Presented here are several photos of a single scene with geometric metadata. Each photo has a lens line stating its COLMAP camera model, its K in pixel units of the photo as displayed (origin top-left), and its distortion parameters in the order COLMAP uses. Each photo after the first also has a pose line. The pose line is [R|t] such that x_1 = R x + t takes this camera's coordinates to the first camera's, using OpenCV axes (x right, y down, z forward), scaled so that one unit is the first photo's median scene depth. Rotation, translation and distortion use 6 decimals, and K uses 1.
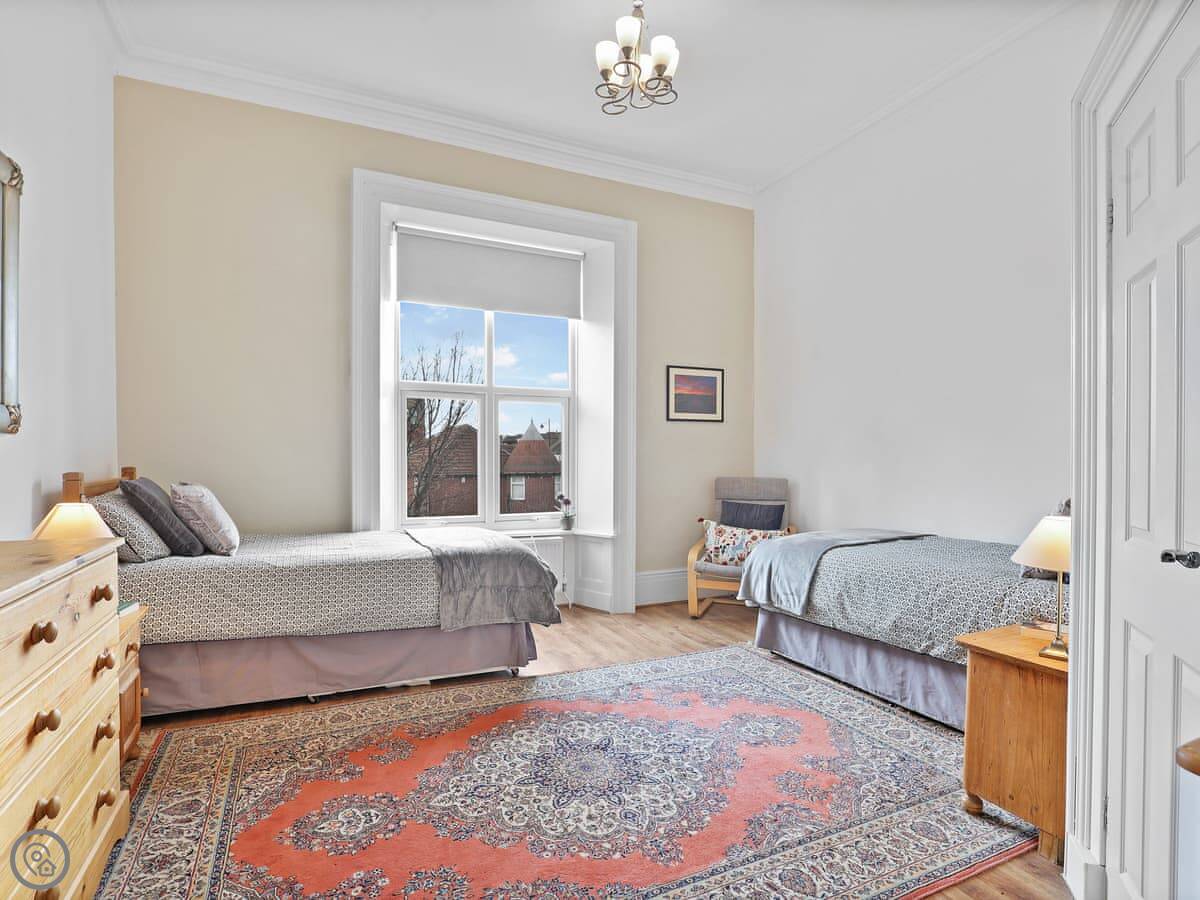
lens RADIAL K [[625.5, 0, 593.3], [0, 625.5, 449.5], [0, 0, 1]] dist [-0.025425, 0.002936]
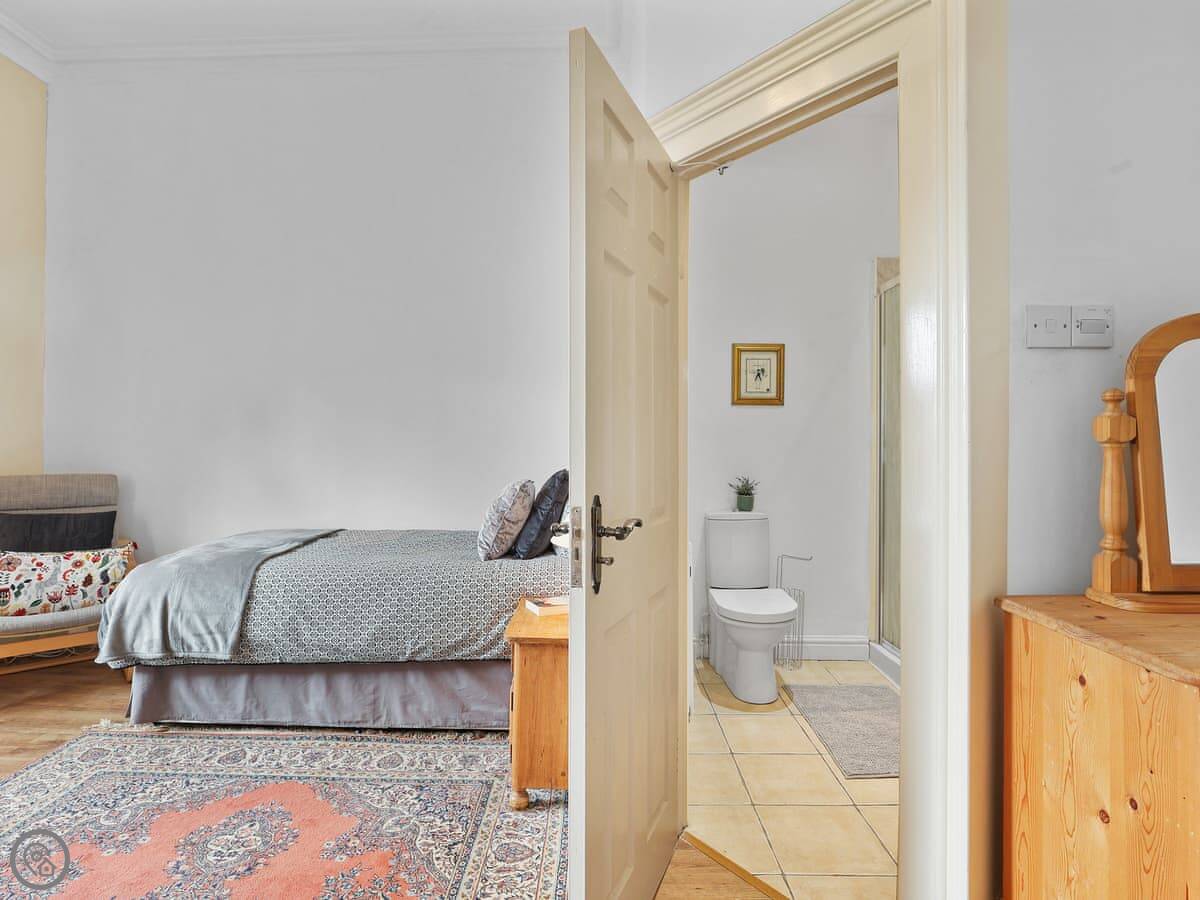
lens RADIAL K [[625.5, 0, 593.3], [0, 625.5, 449.5], [0, 0, 1]] dist [-0.025425, 0.002936]
pose [[0.434274, -0.007671, 0.900748, -0.136108], [-0.011049, 0.999843, 0.013842, 0.004113], [-0.900713, -0.015963, 0.434121, 0.300717]]
